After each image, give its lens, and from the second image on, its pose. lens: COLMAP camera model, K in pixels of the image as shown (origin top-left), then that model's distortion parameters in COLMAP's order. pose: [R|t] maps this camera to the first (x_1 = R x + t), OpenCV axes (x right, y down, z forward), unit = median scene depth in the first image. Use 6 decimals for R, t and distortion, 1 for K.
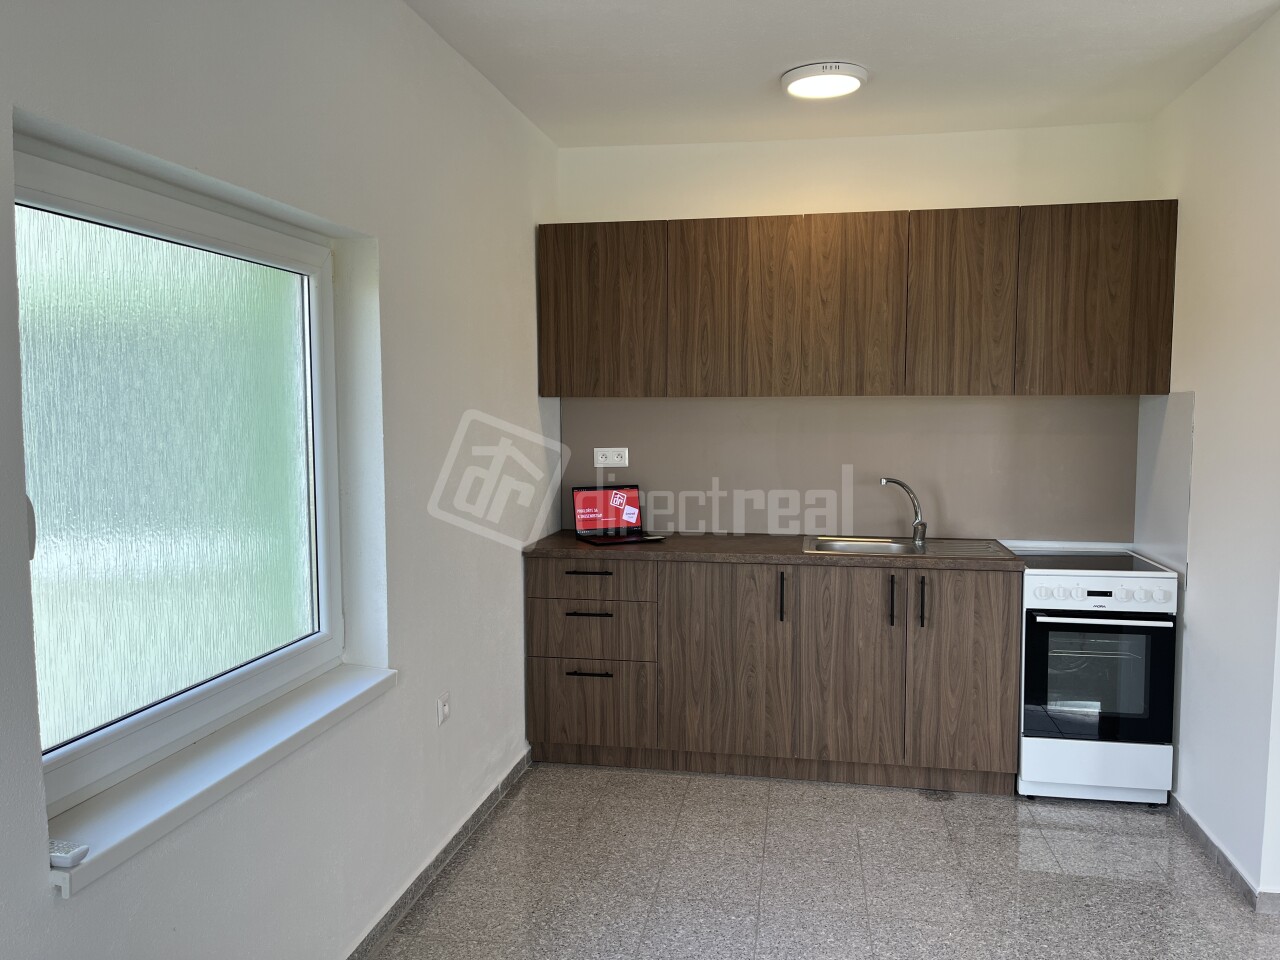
lens RADIAL K [[972.5, 0, 644.3], [0, 972.5, 482.1], [0, 0, 1]] dist [0.084825, -0.103778]
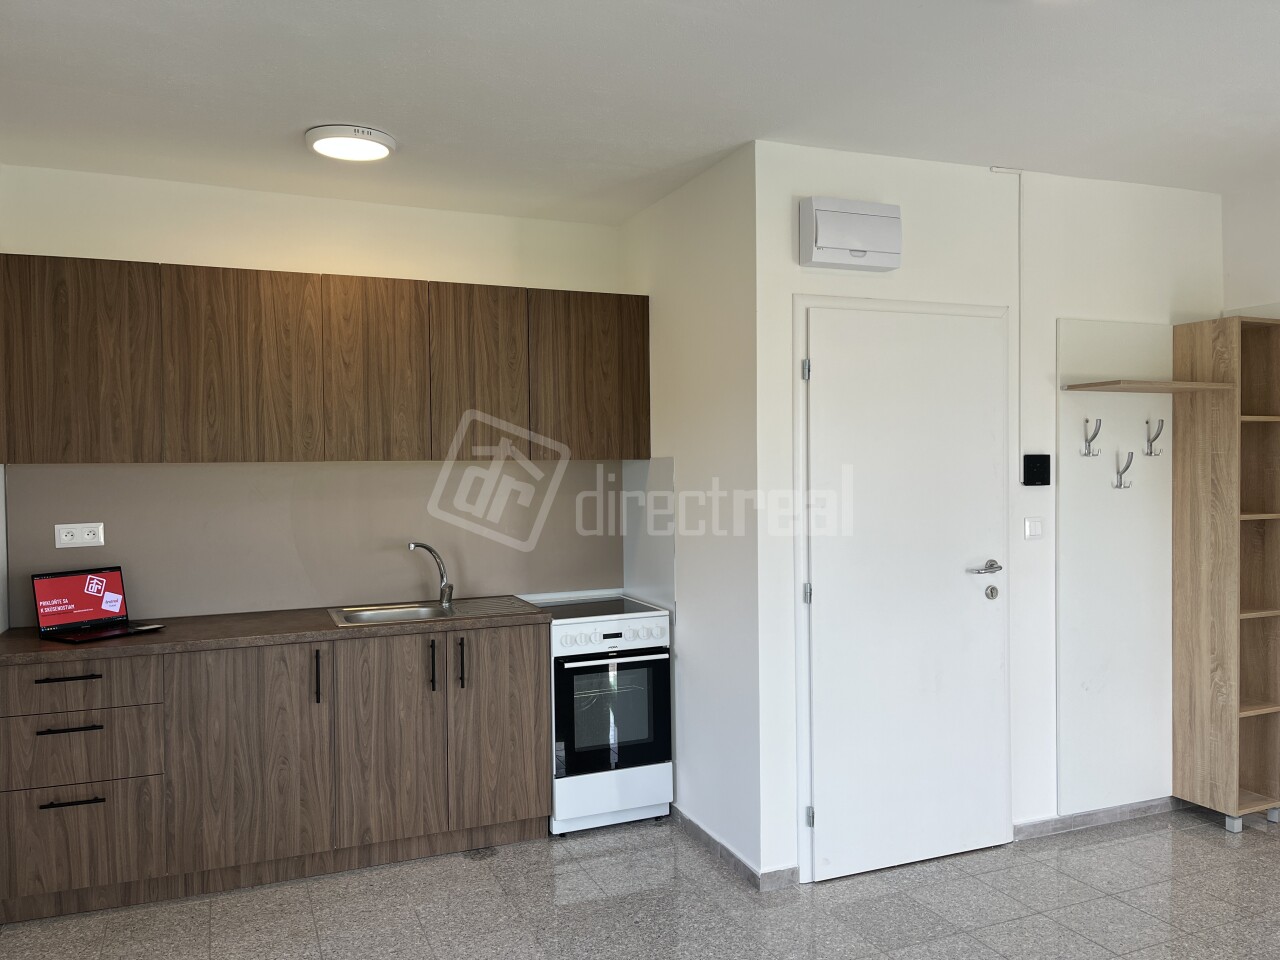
lens RADIAL K [[972.5, 0, 644.5], [0, 972.5, 485.2], [0, 0, 1]] dist [0.084825, -0.103778]
pose [[0.840285, -0.019729, 0.541785, -0.099008], [0.051310, 0.997746, -0.043246, -0.007948], [-0.539711, 0.064137, 0.839404, 0.032631]]
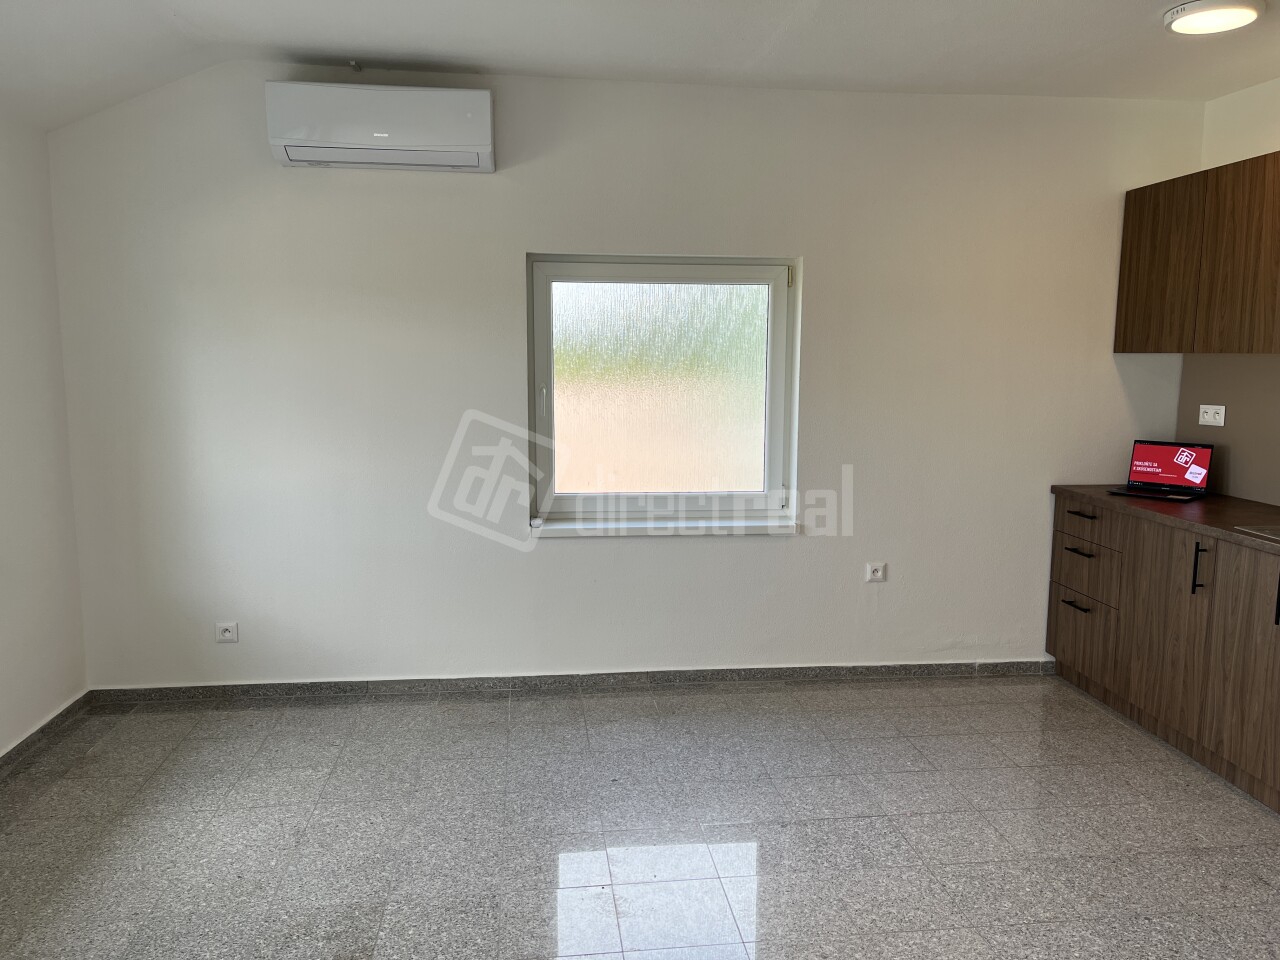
lens RADIAL K [[972.5, 0, 630.2], [0, 972.5, 478.6], [0, 0, 1]] dist [0.084825, -0.103778]
pose [[0.273180, 0.126997, -0.953543, 0.869267], [-0.080313, 0.990797, 0.108950, -0.027501], [0.958605, 0.046819, 0.280865, 0.202219]]
